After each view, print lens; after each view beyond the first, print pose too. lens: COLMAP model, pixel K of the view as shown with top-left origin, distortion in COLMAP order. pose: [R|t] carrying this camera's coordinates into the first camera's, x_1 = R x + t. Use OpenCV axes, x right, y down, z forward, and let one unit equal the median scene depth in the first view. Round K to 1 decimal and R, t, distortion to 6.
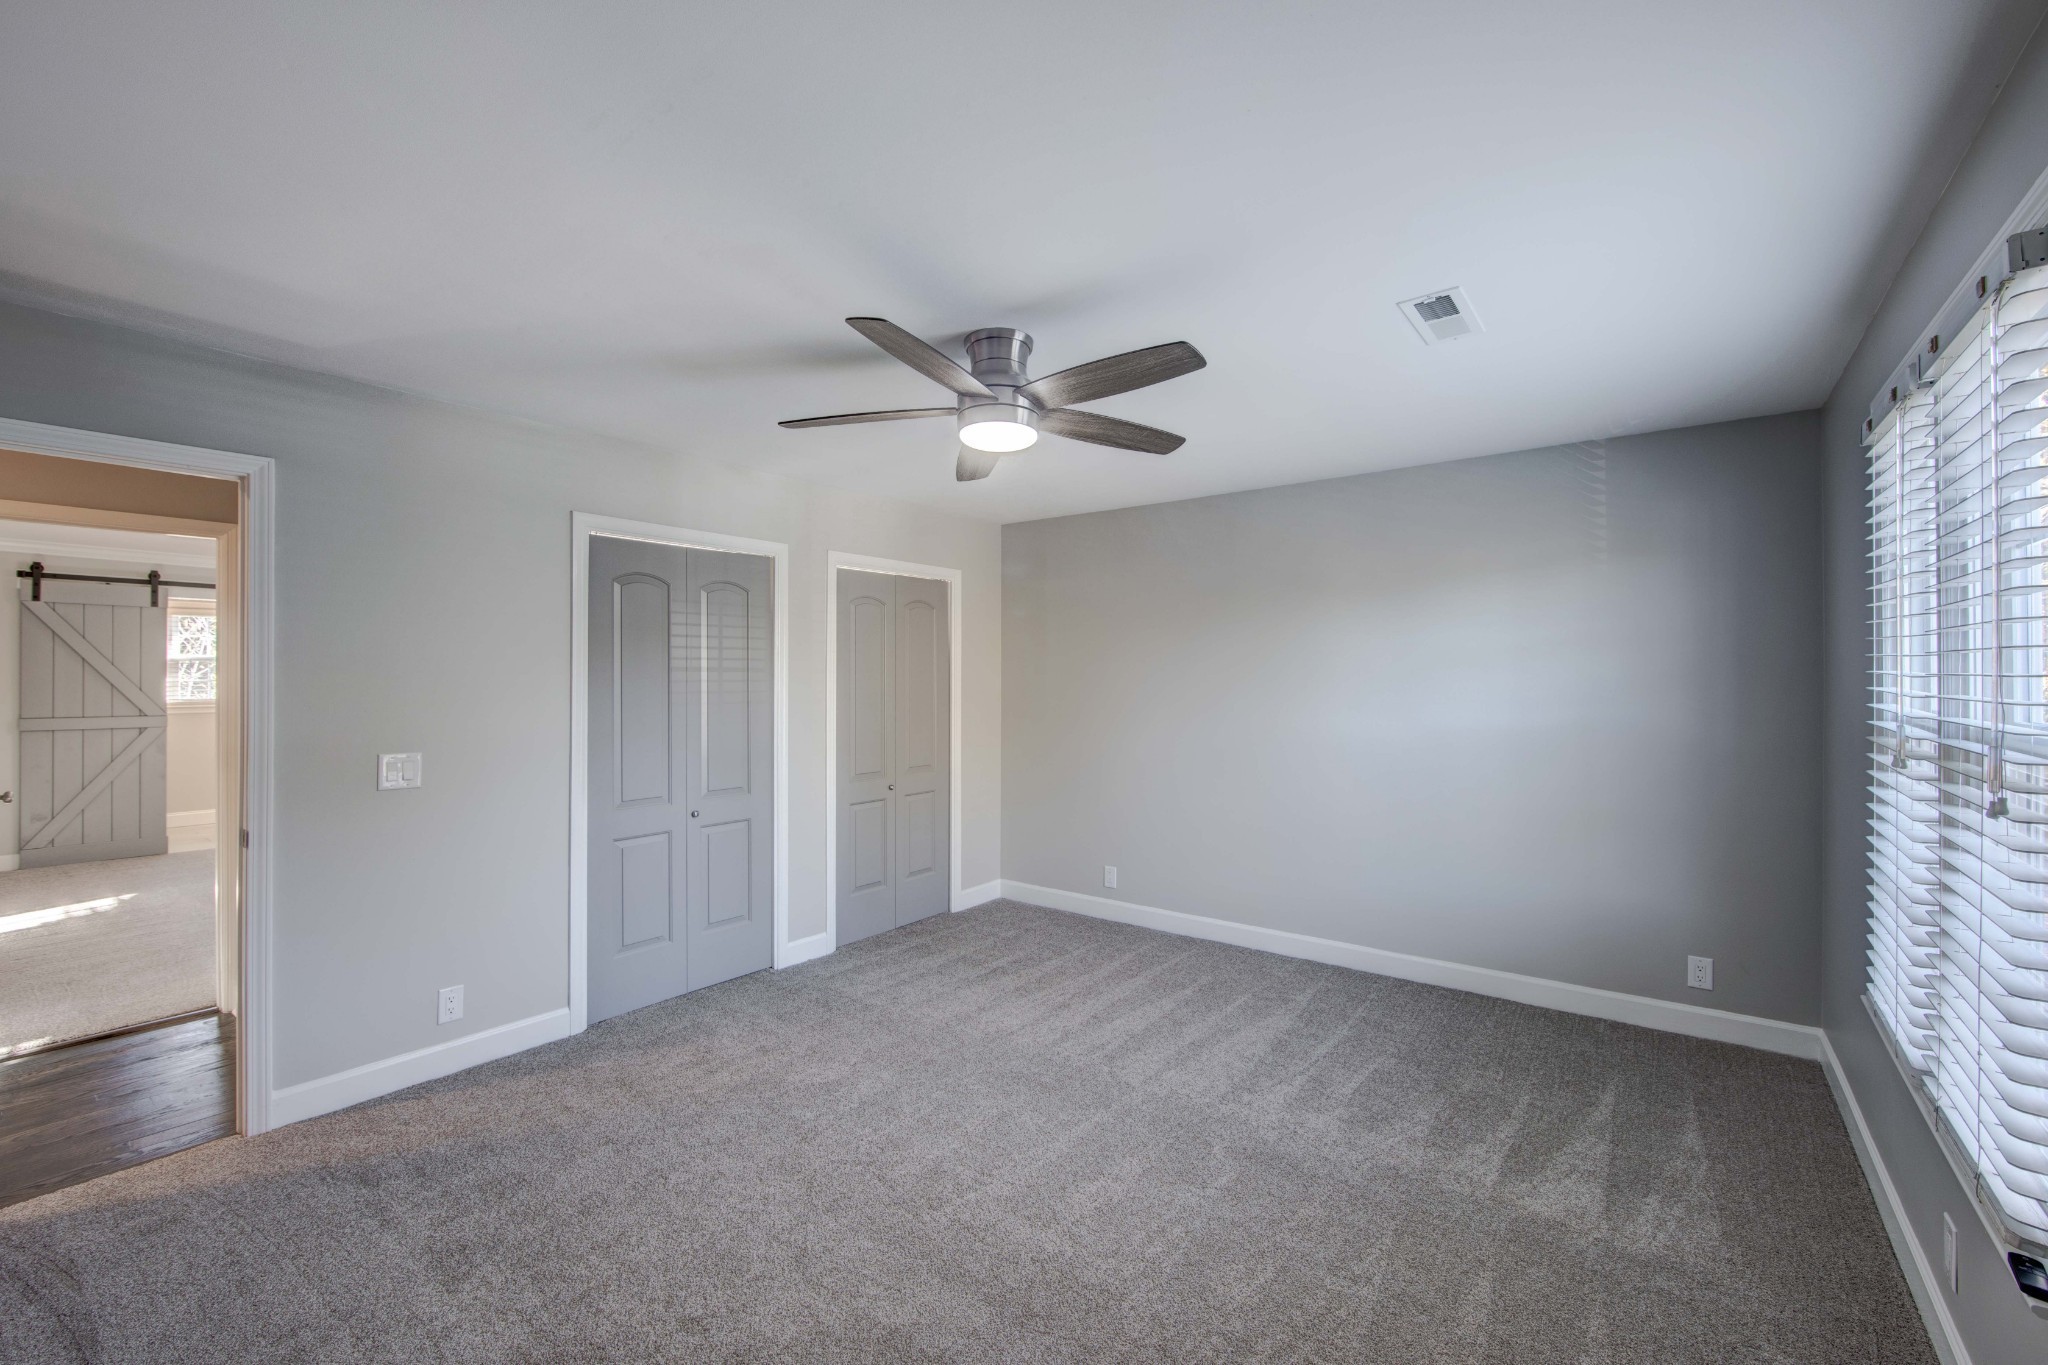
lens RADIAL K [[834.1, 0, 1033.9], [0, 834.1, 678.6], [0, 0, 1]] dist [-0.002142, -0.000218]
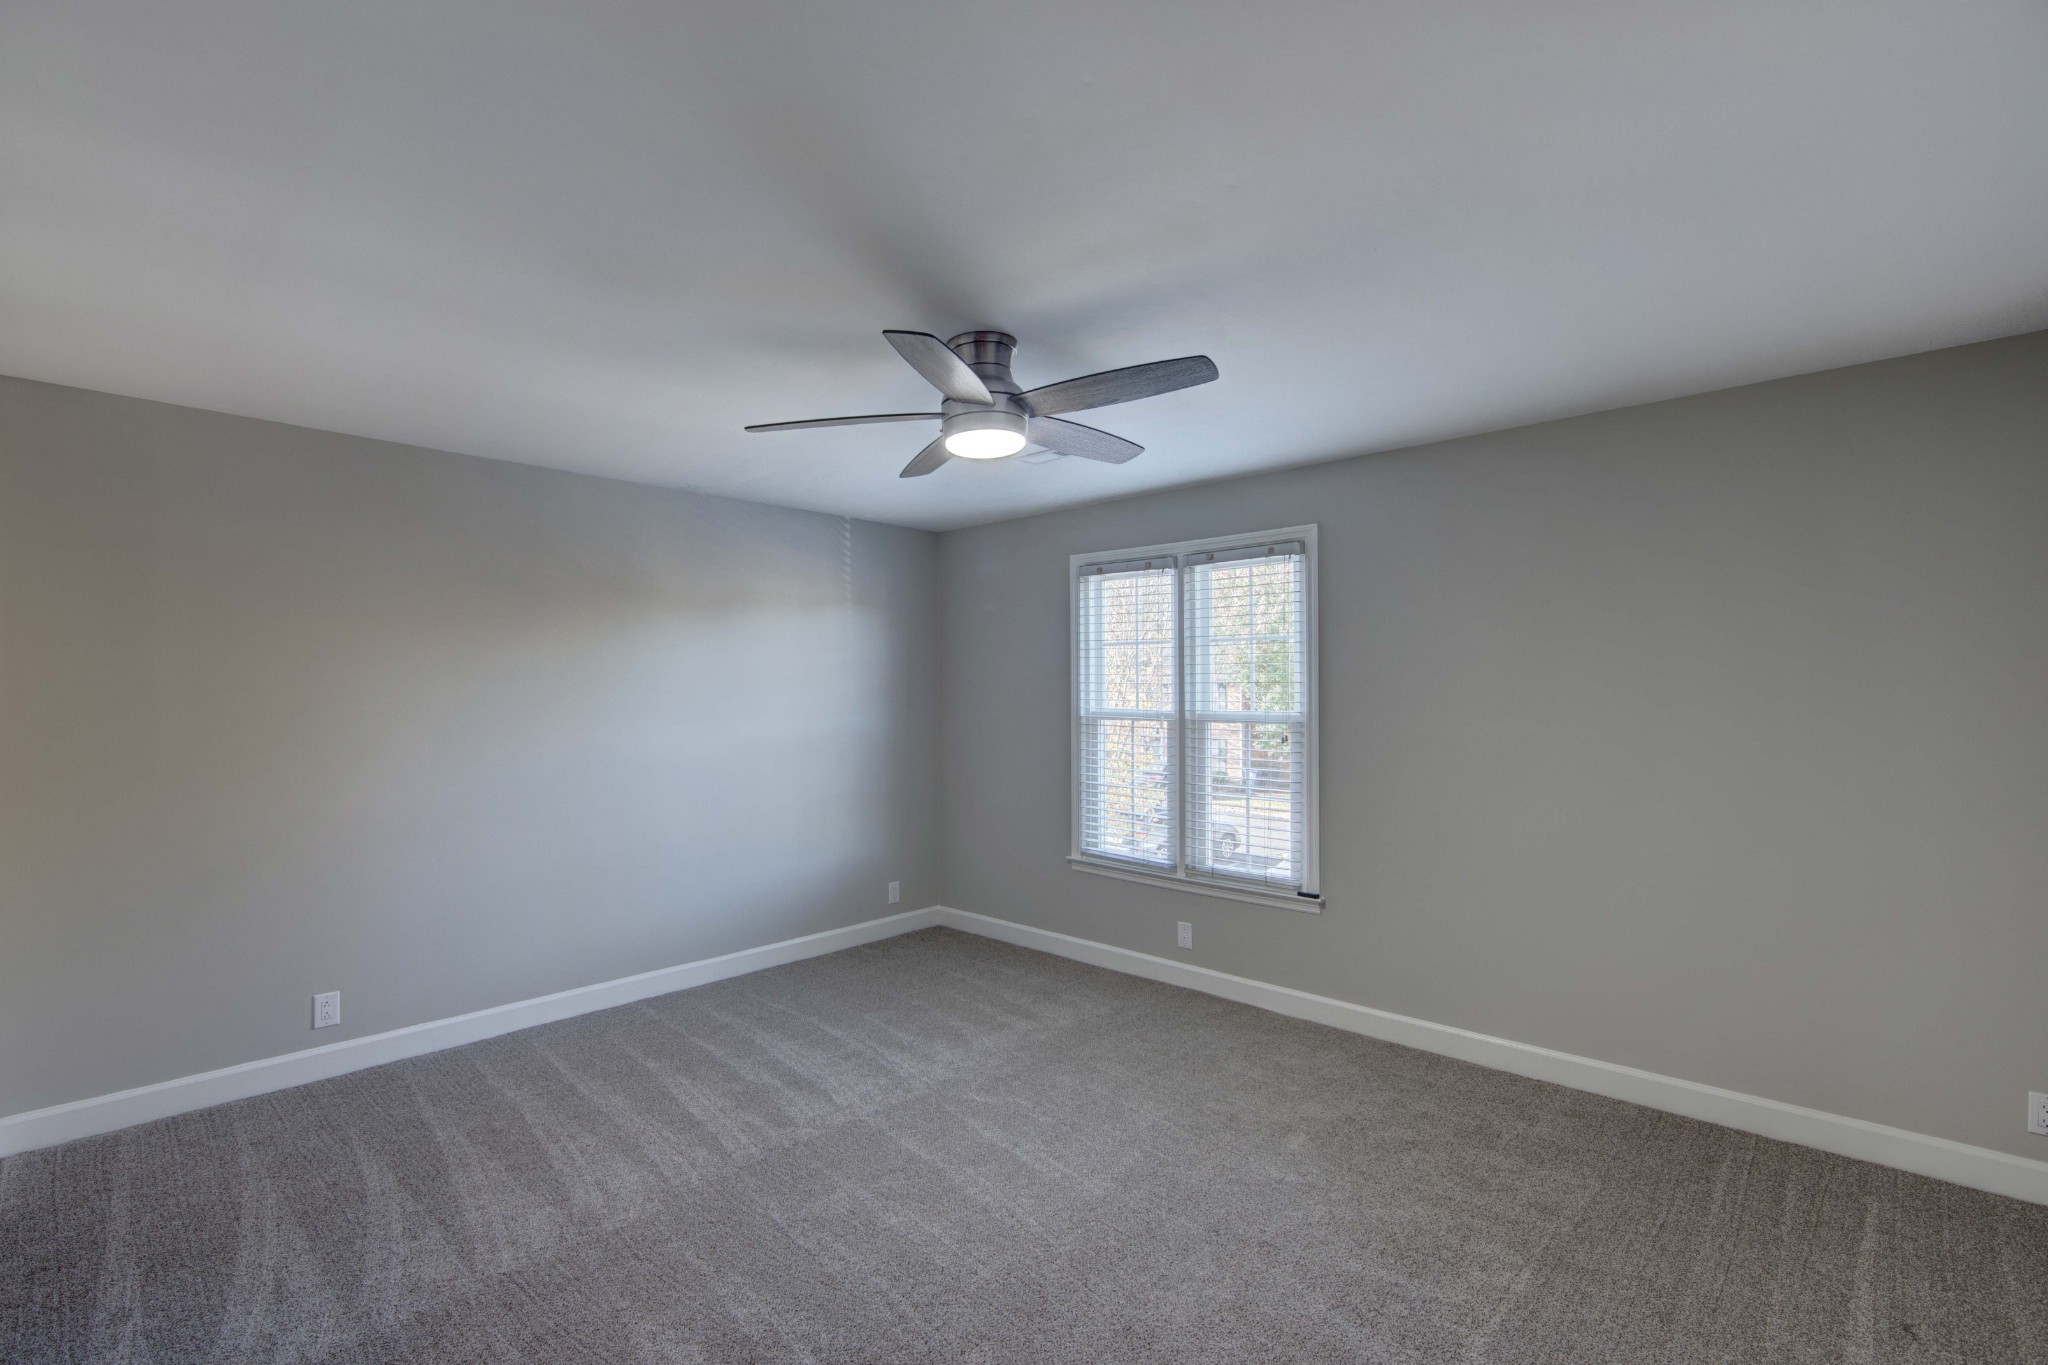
lens RADIAL K [[834.1, 0, 1033.9], [0, 834.1, 678.6], [0, 0, 1]] dist [-0.002142, -0.000218]
pose [[0.151089, 0.018790, 0.988342, -0.653340], [0.006694, 0.999777, -0.020031, 0.002806], [-0.988498, 0.009642, 0.150929, 0.526847]]
